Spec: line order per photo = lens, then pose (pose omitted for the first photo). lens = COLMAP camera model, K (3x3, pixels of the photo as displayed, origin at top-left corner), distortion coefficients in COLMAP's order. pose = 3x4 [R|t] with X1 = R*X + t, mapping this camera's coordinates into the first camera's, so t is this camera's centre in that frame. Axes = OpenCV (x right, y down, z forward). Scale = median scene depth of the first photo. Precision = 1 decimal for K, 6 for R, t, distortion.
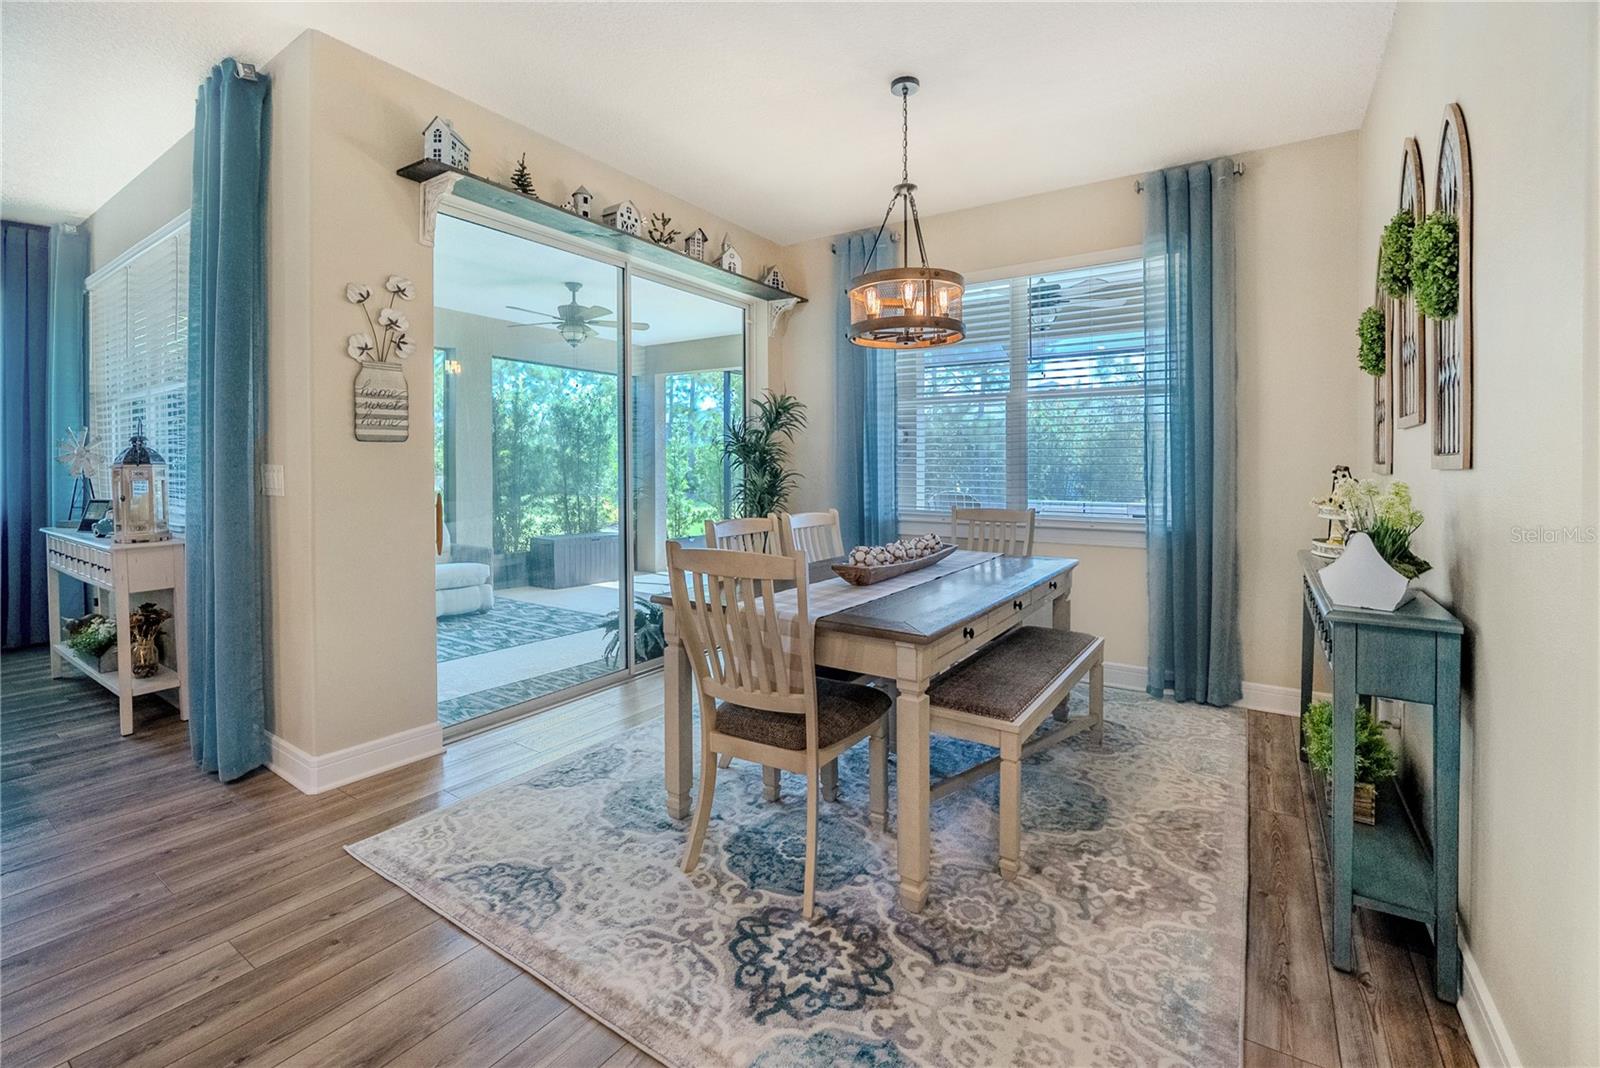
lens RADIAL K [[692.5, 0, 809.5], [0, 692.5, 472.3], [0, 0, 1]] dist [-0.019692, 0.000134]
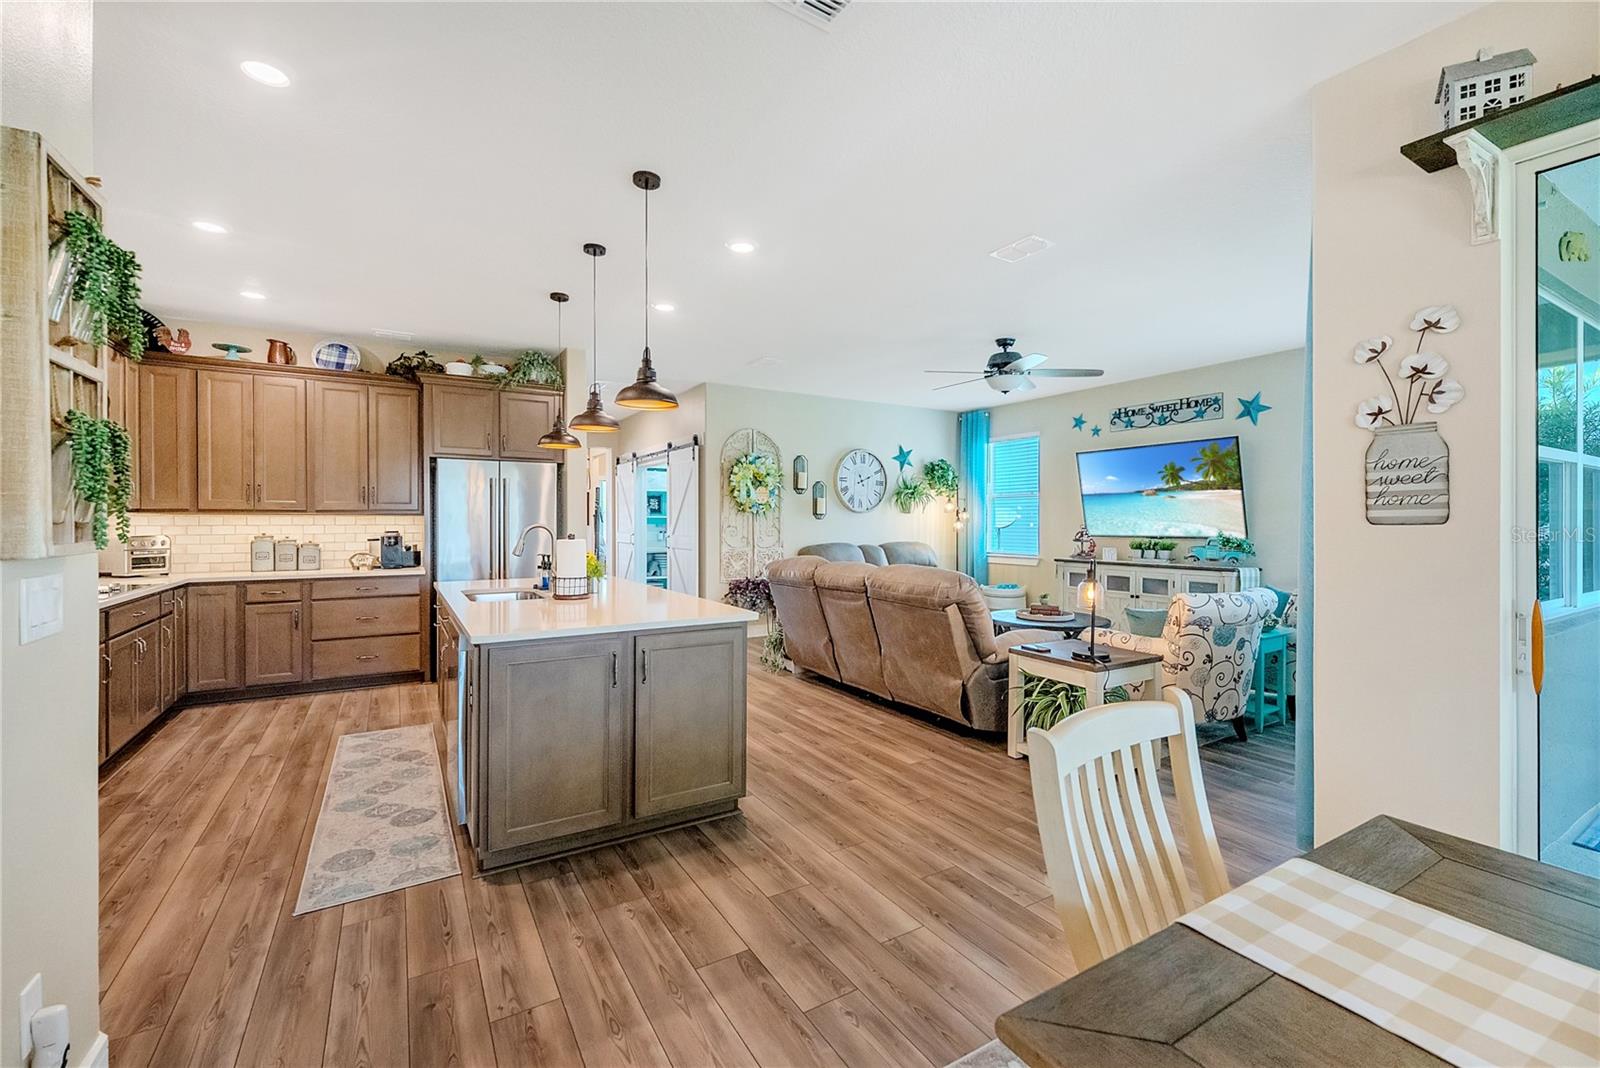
lens RADIAL K [[673.0, 0, 793.7], [0, 673.0, 525.5], [0, 0, 1]] dist [0.014482, -0.000266]
pose [[-0.443066, -0.000709, -0.896489, 0.404364], [-0.011653, 0.999920, 0.004968, -0.039756], [0.896413, 0.012647, -0.443039, 0.728059]]
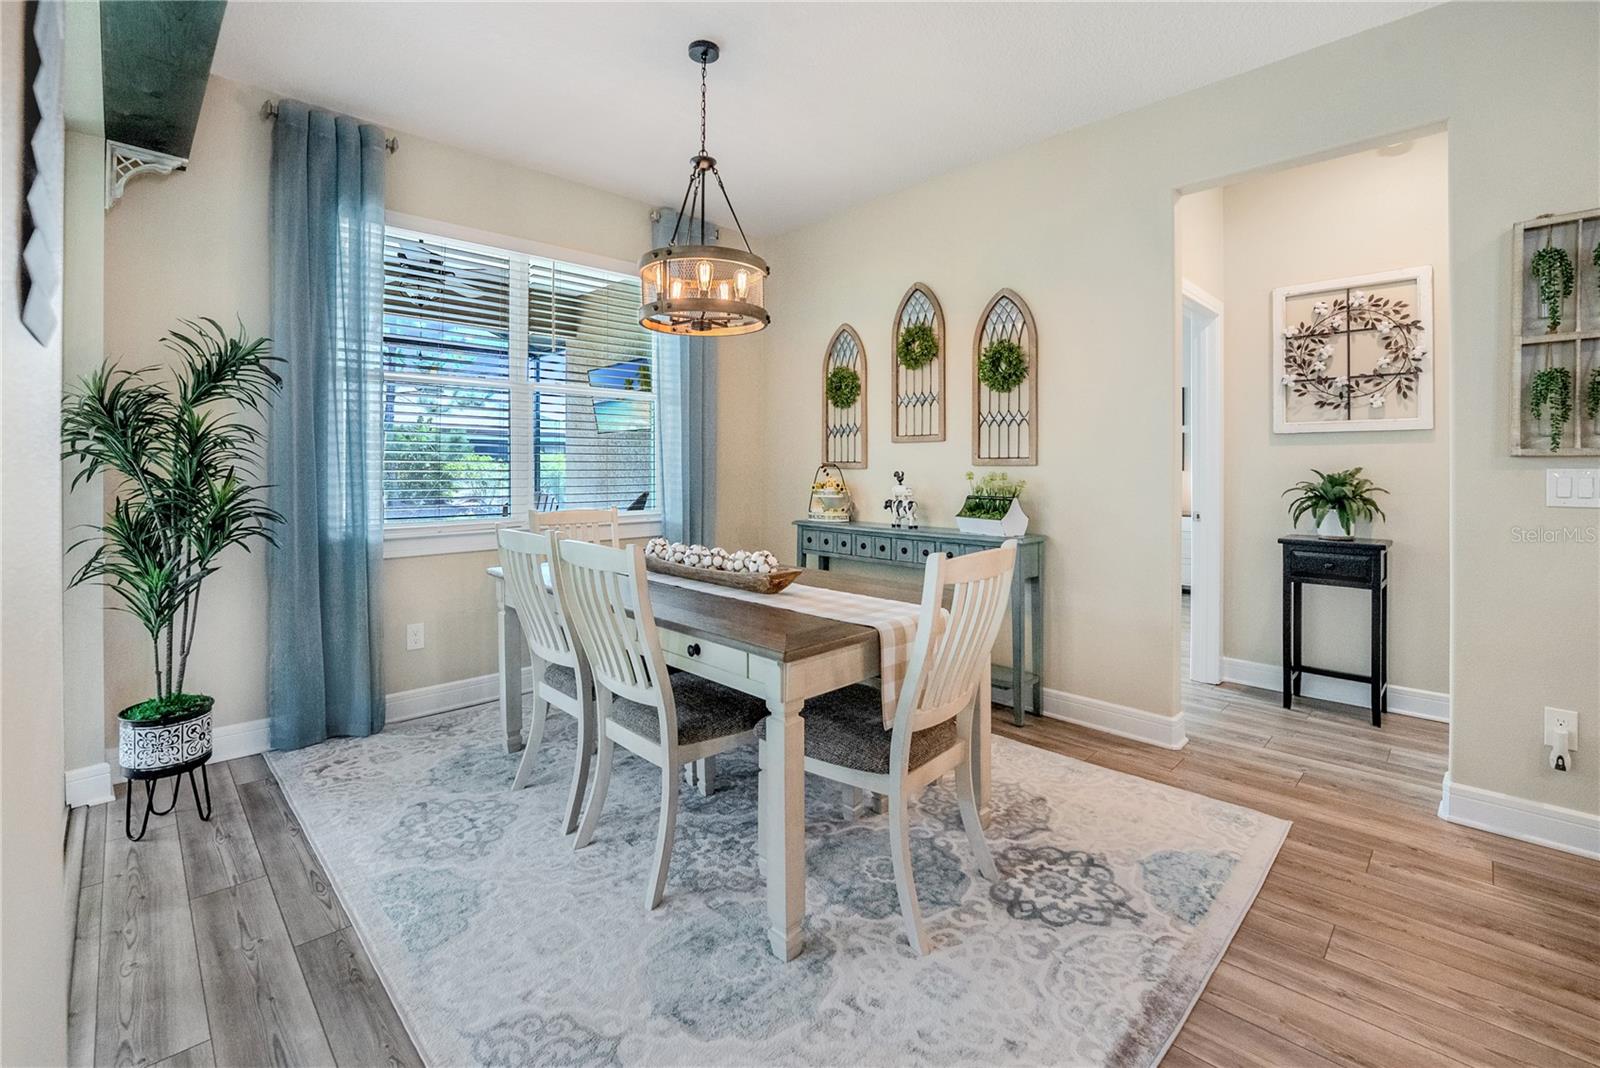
lens RADIAL K [[693.2, 0, 785.9], [0, 693.2, 459.3], [0, 0, 1]] dist [-0.014160, 0.000312]
pose [[0.220921, 0.006991, 0.975267, -0.786590], [0.005242, 0.999951, -0.008356, -0.005427], [-0.975278, 0.006959, 0.220874, 0.746390]]
